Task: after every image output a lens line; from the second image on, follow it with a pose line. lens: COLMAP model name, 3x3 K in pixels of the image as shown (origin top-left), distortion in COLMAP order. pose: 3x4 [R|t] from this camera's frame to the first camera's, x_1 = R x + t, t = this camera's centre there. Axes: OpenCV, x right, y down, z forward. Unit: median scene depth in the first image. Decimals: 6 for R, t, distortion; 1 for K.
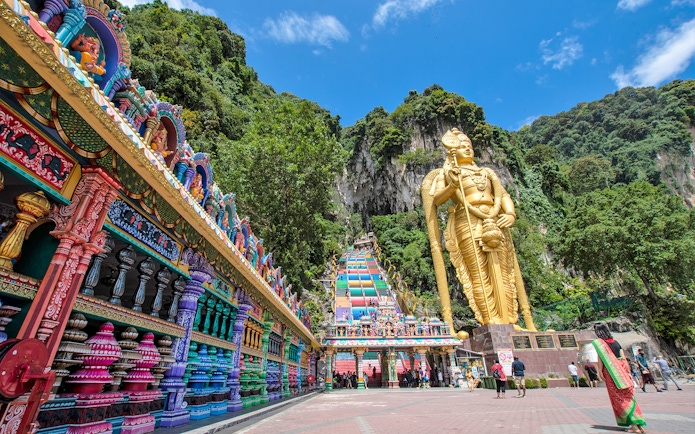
lens RADIAL K [[313.7, 0, 347.5], [0, 313.7, 217.0], [0, 0, 1]] dist [-0.027327, -0.000045]
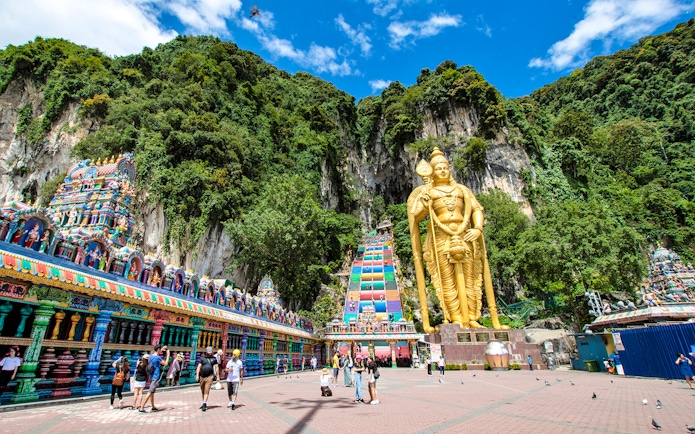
lens RADIAL K [[322.7, 0, 313.1], [0, 322.7, 215.5], [0, 0, 1]] dist [-0.026869, 0.001299]
pose [[0.978308, -0.070143, -0.194921, 0.051365], [0.082996, 0.994828, 0.058564, -0.063863], [0.189805, -0.073471, 0.979069, -0.111604]]
